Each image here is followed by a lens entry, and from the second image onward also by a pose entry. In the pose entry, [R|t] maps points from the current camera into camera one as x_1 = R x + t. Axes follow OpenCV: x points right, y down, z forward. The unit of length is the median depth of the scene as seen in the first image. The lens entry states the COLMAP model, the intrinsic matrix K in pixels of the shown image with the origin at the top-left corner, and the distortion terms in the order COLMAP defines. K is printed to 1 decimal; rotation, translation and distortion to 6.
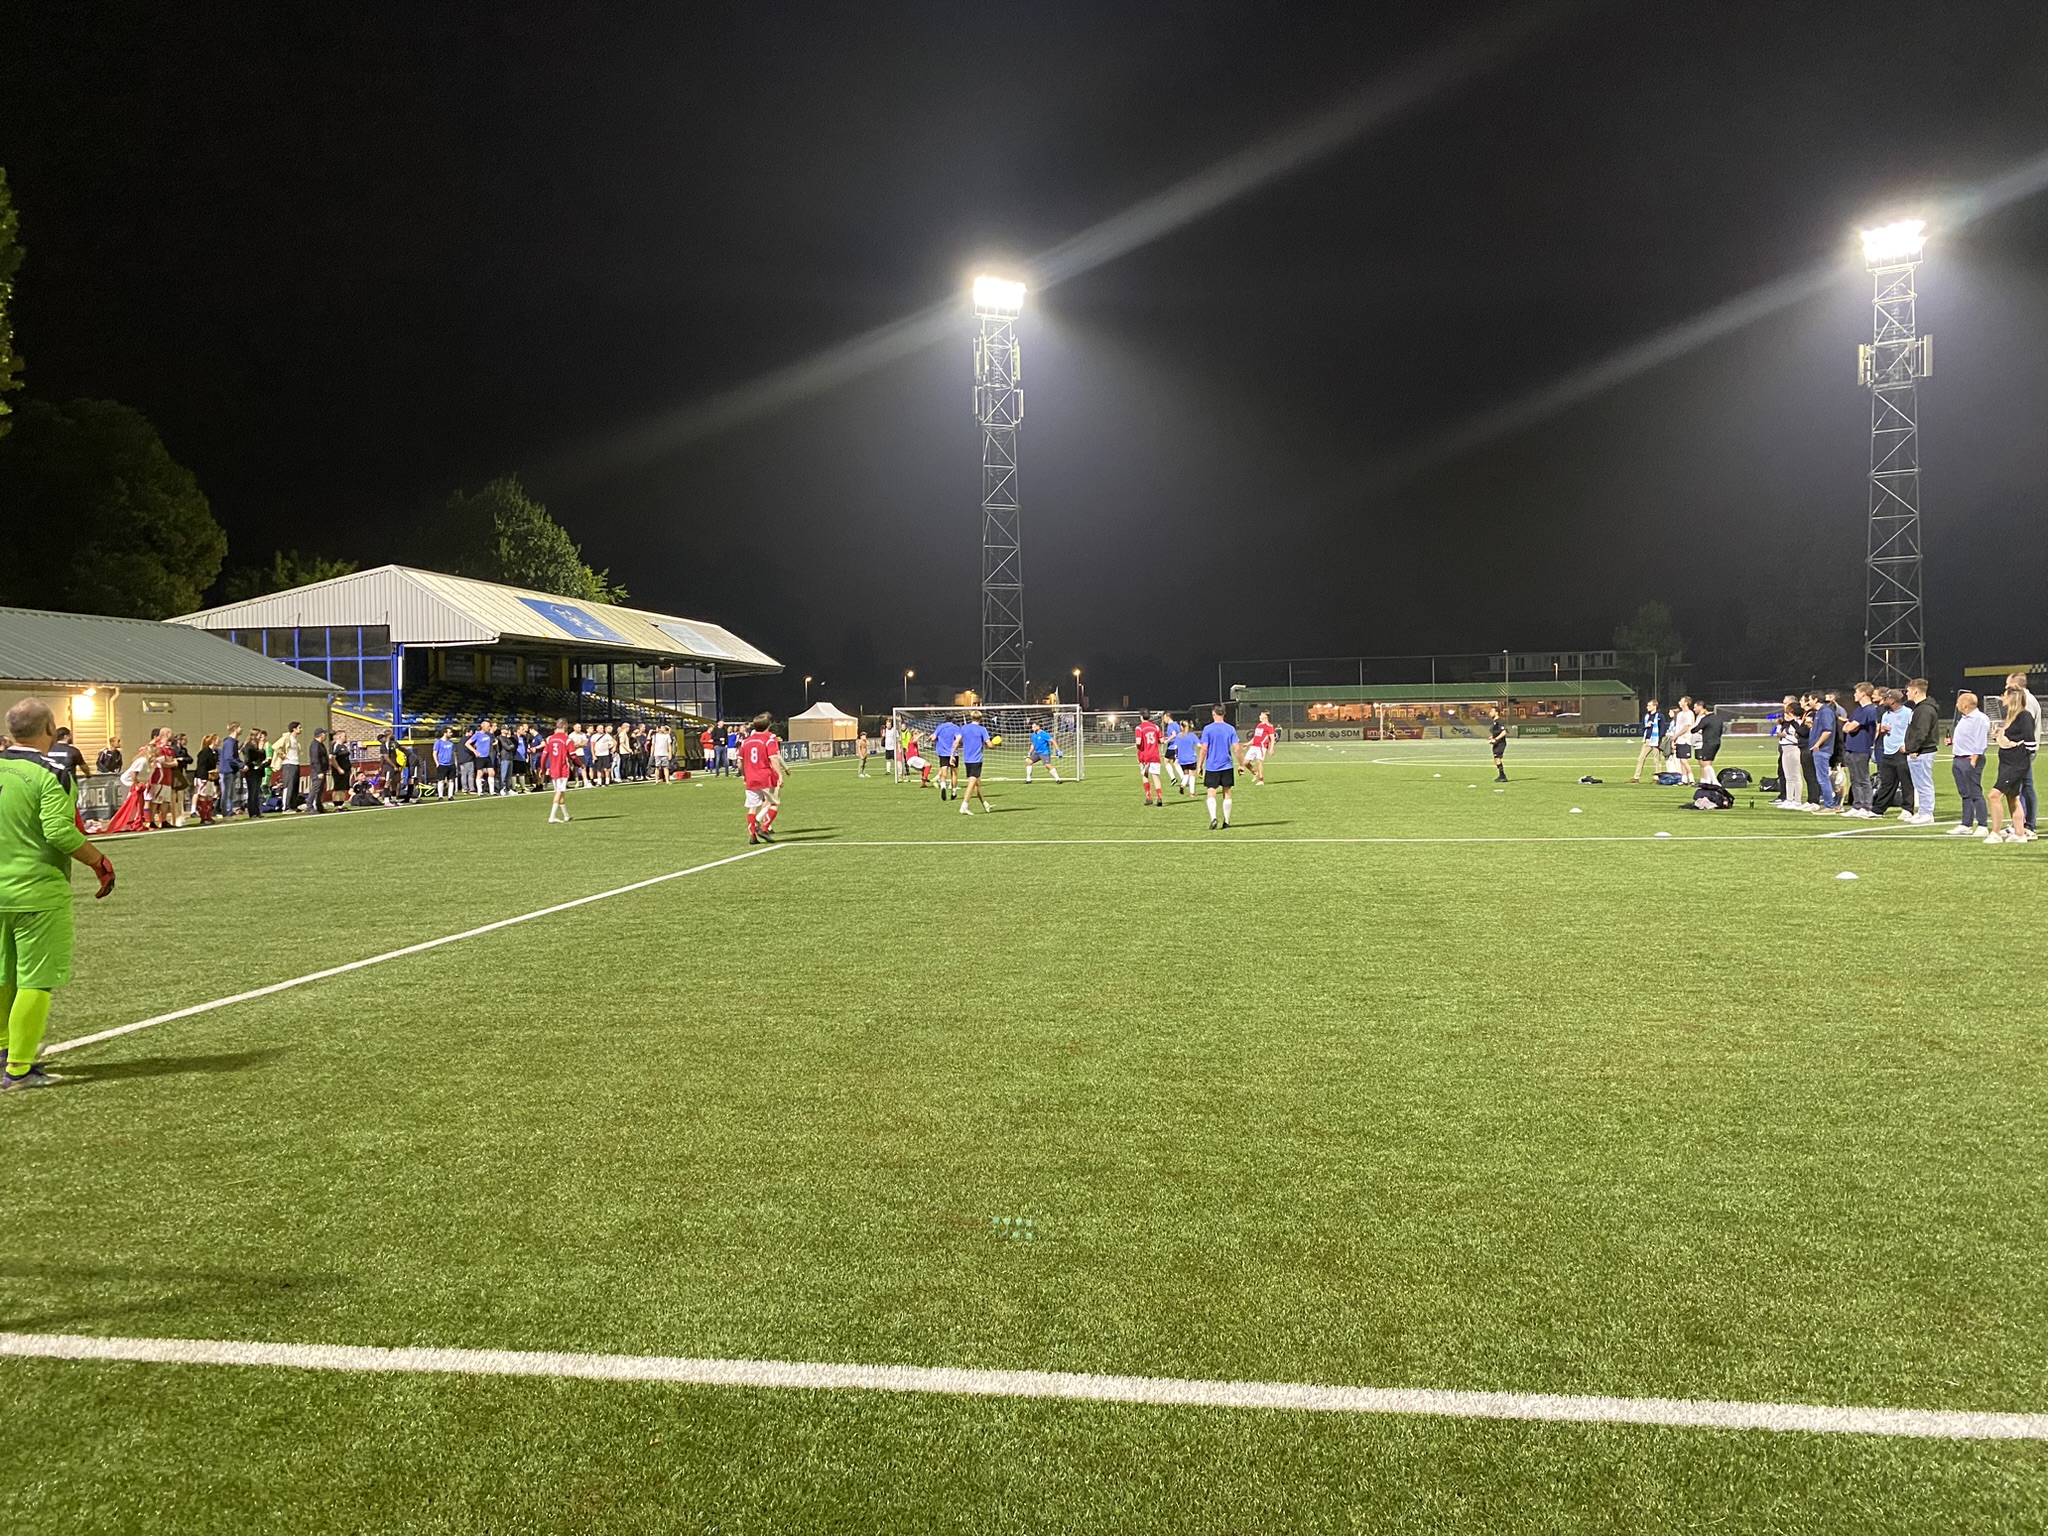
lens RADIAL K [[1576.7, 0, 1027.7], [0, 1576.7, 785.5], [0, 0, 1]] dist [0.050614, -0.068177]
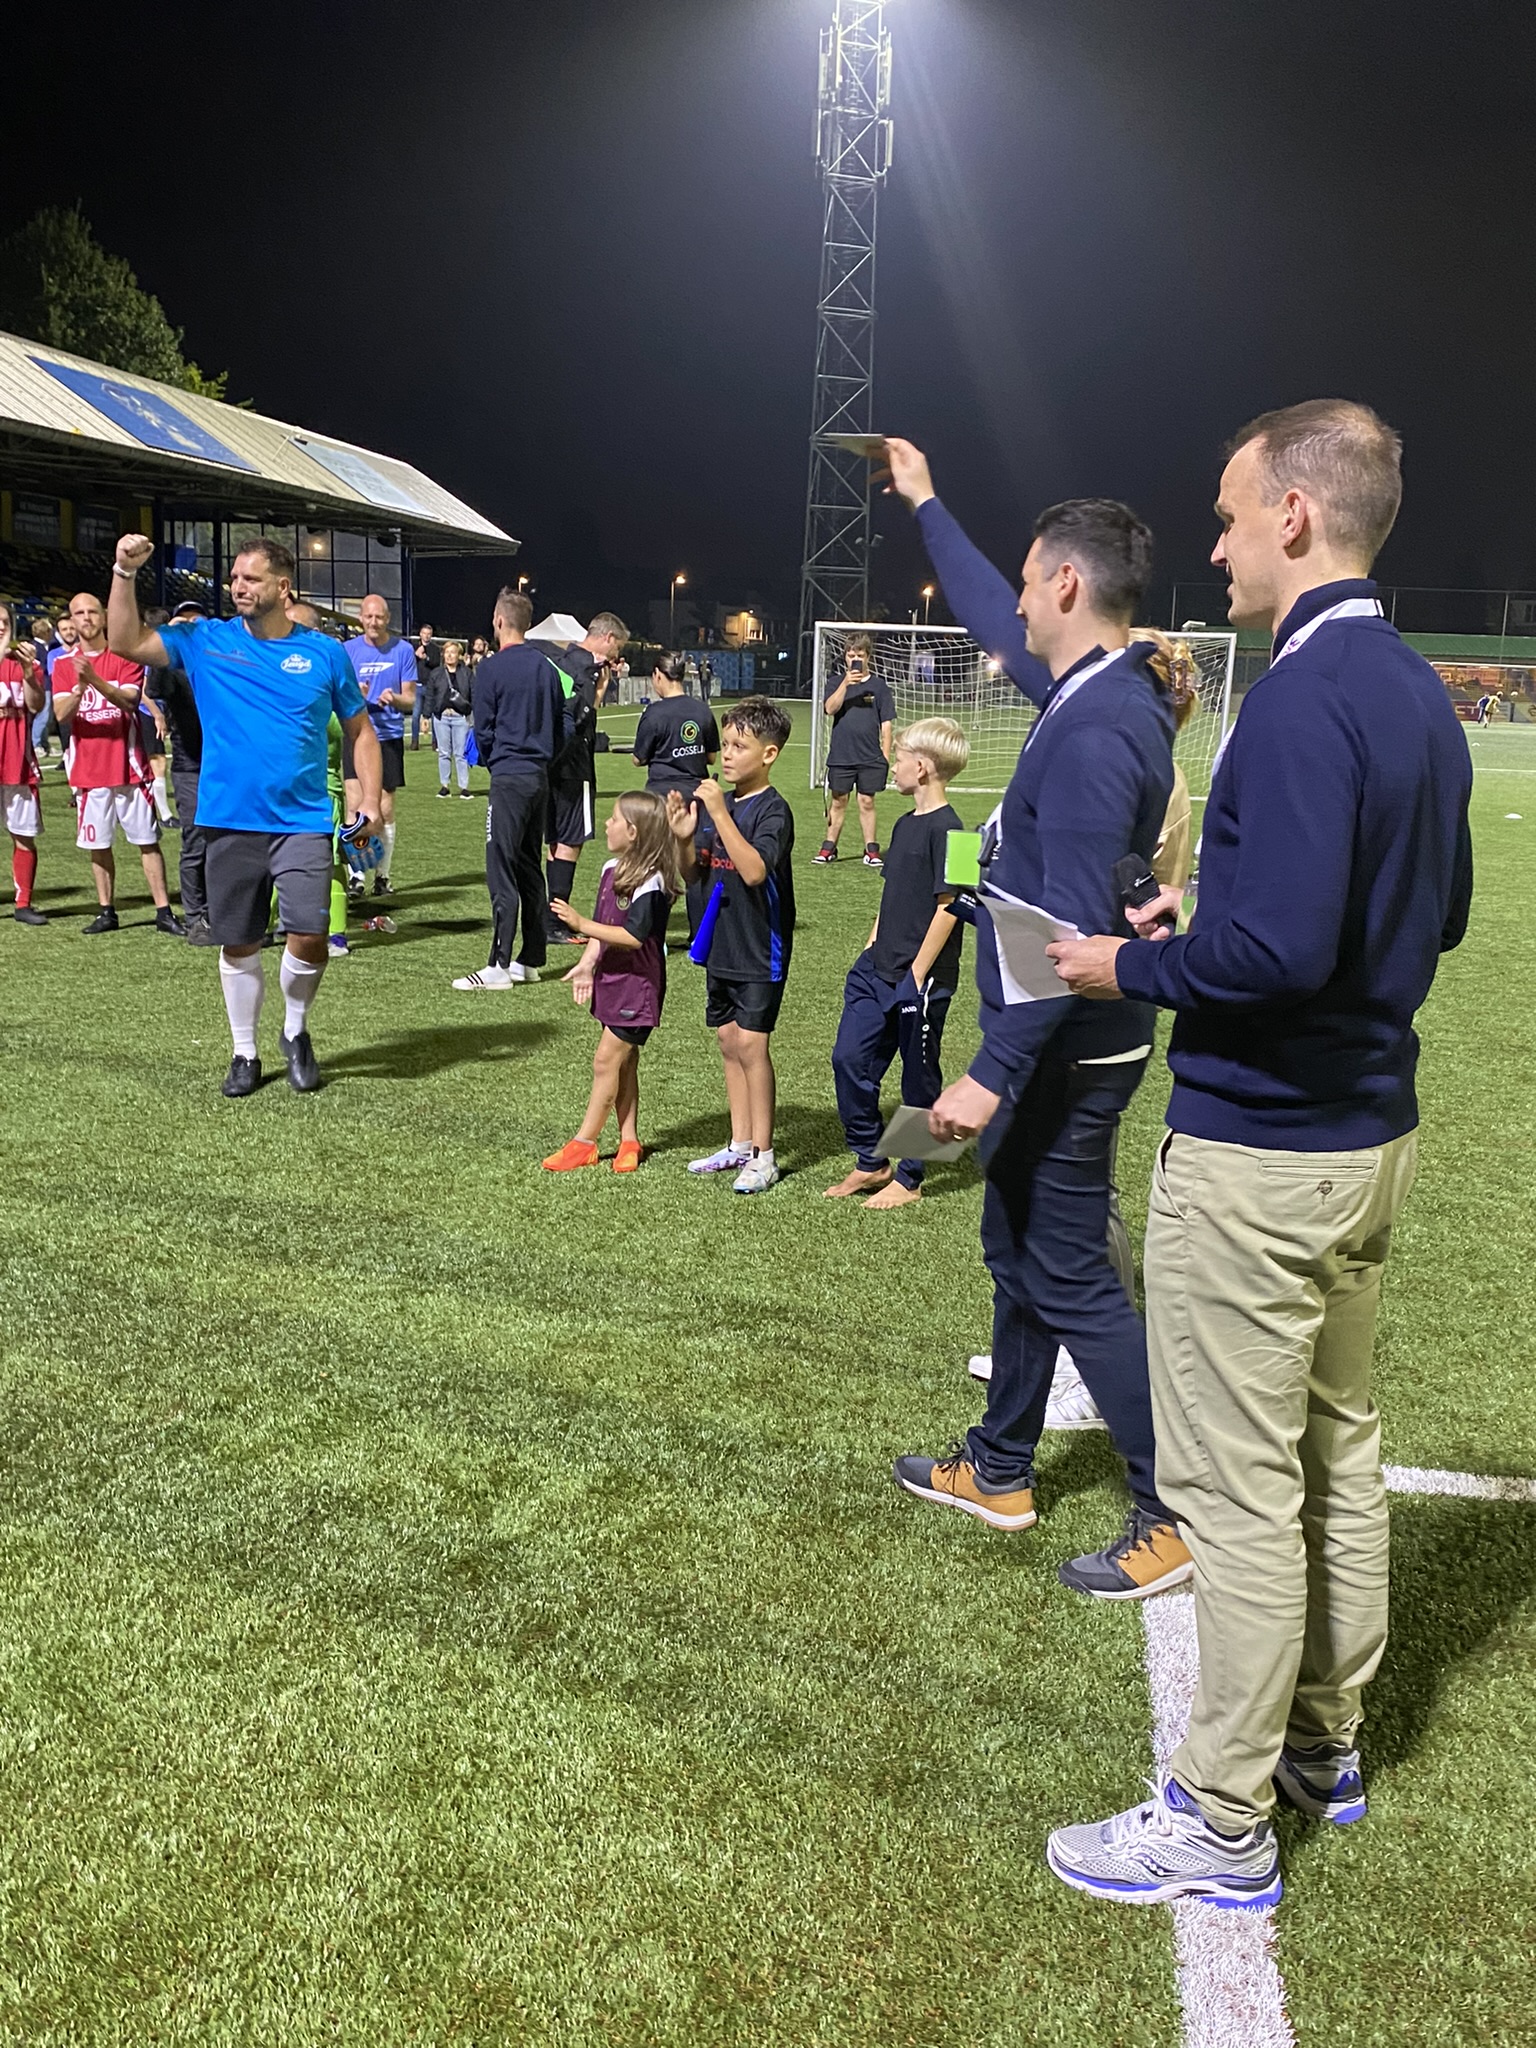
lens RADIAL K [[1982.1, 0, 737.5], [0, 1982.1, 1047.7], [0, 0, 1]] dist [0.029421, 0.000000]
pose [[0.998409, 0.055901, -0.007443, -0.061549], [-0.054118, 0.986846, 0.152334, -0.008280], [0.015861, -0.151688, 0.988301, 0.261223]]
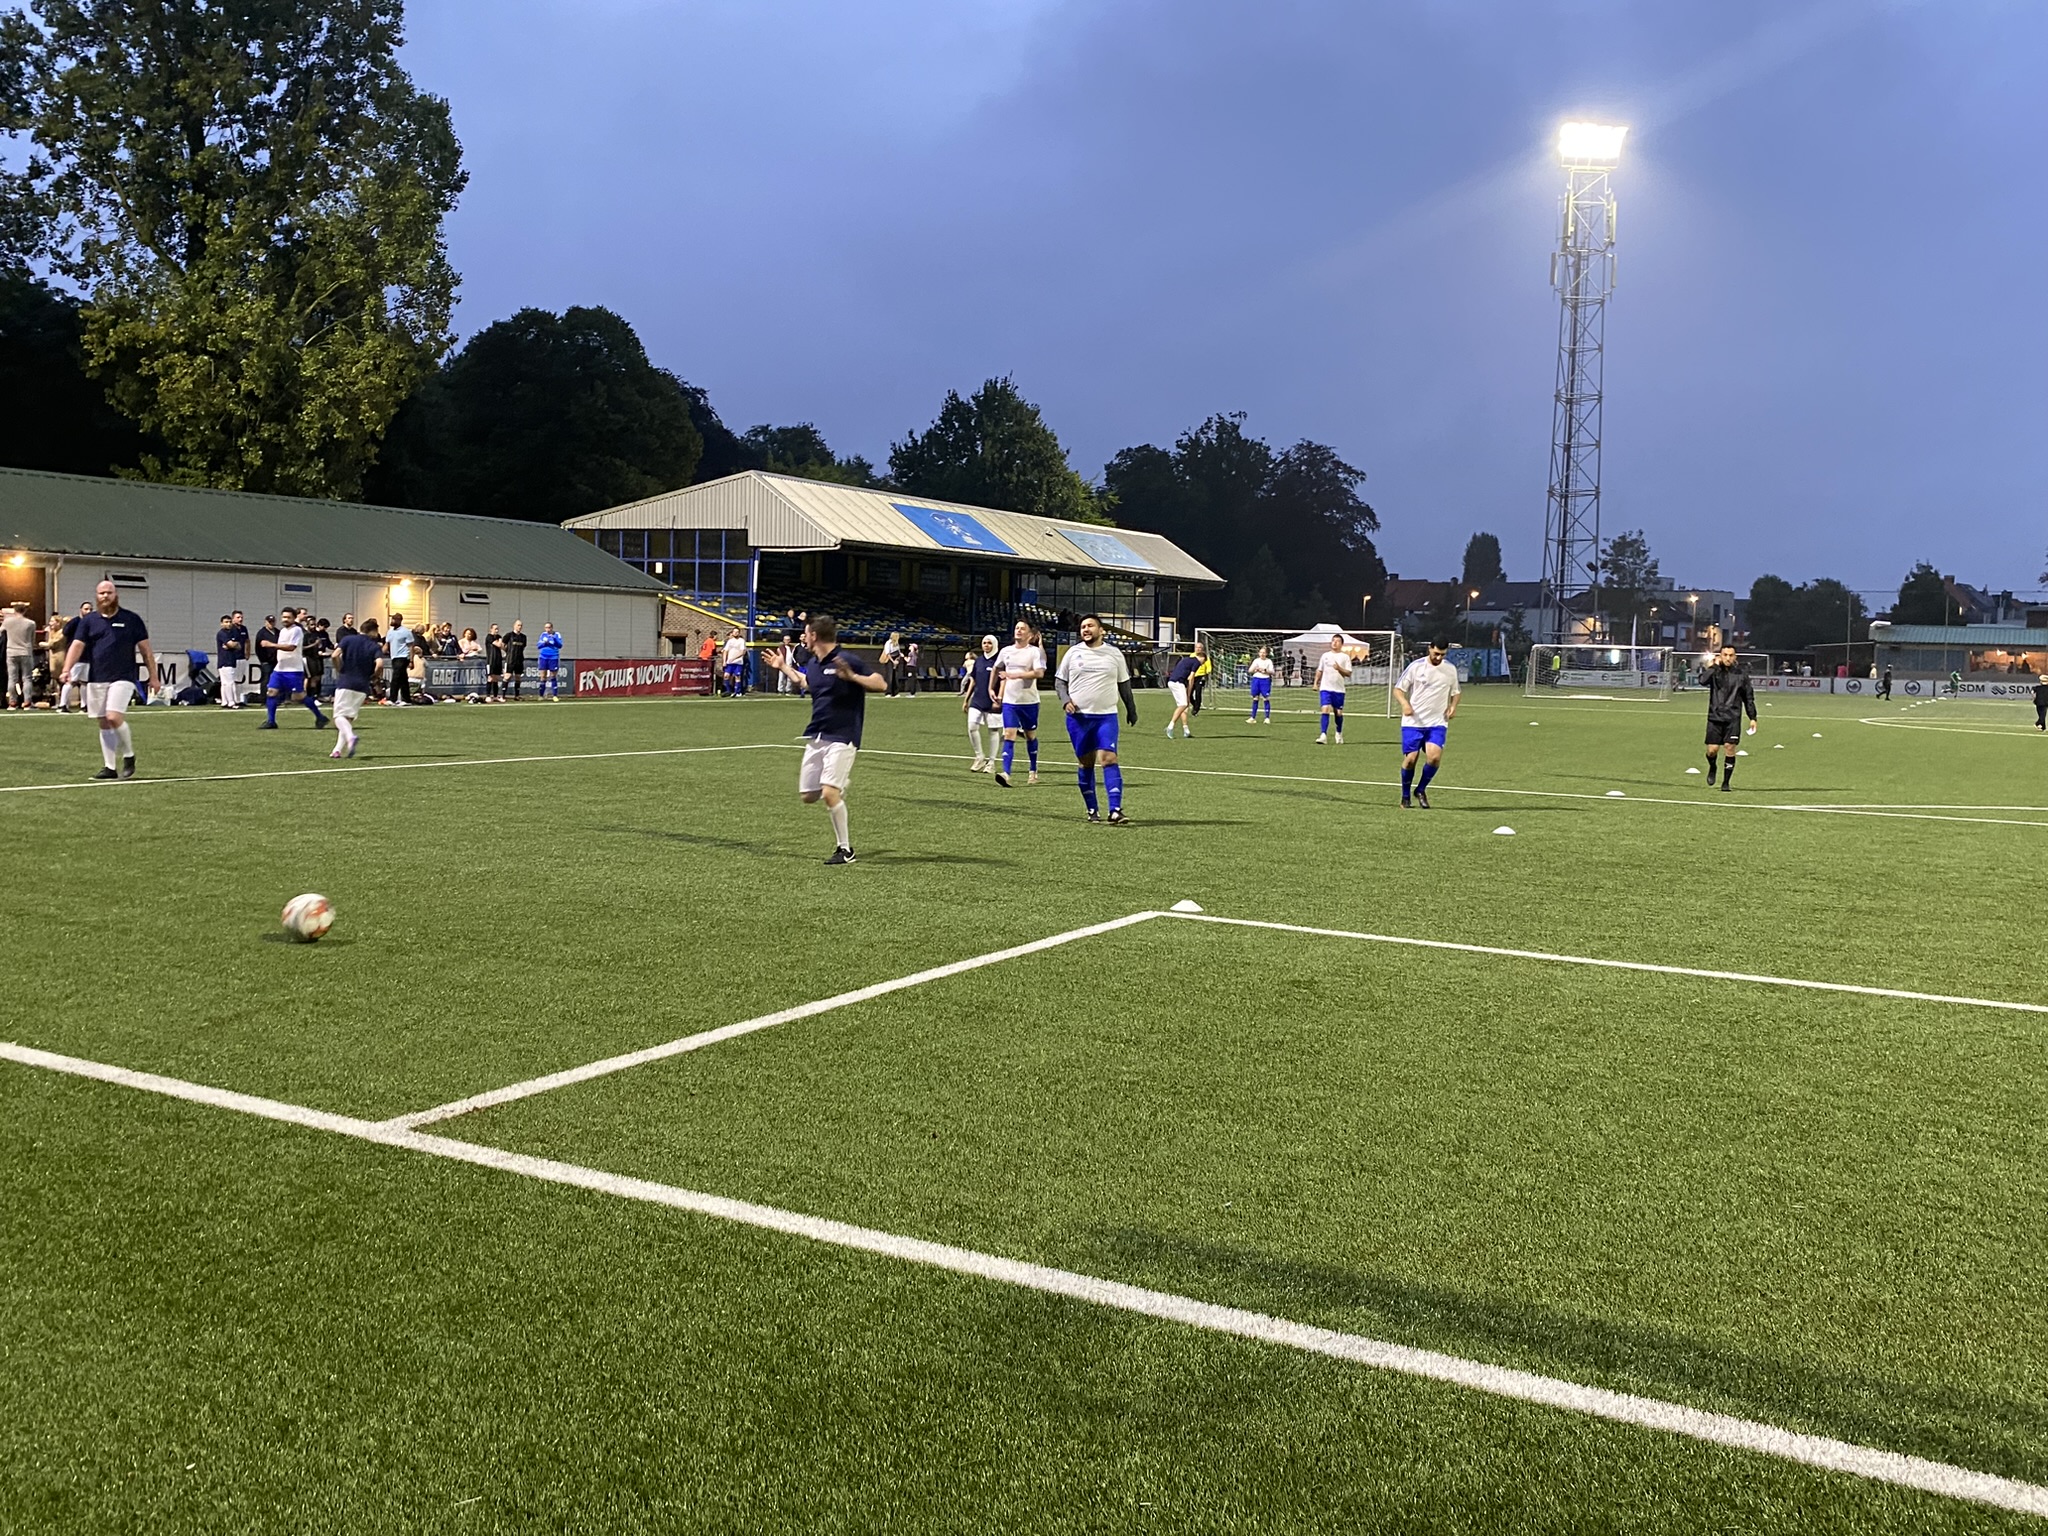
lens RADIAL K [[1832.8, 0, 1037.7], [0, 1832.8, 751.1], [0, 0, 1]] dist [0.082177, -0.060095]
pose [[0.926989, 0.063234, -0.369719, 0.148720], [-0.057259, 0.997991, 0.027124, -0.000677], [0.370691, -0.003973, 0.928748, -0.023712]]
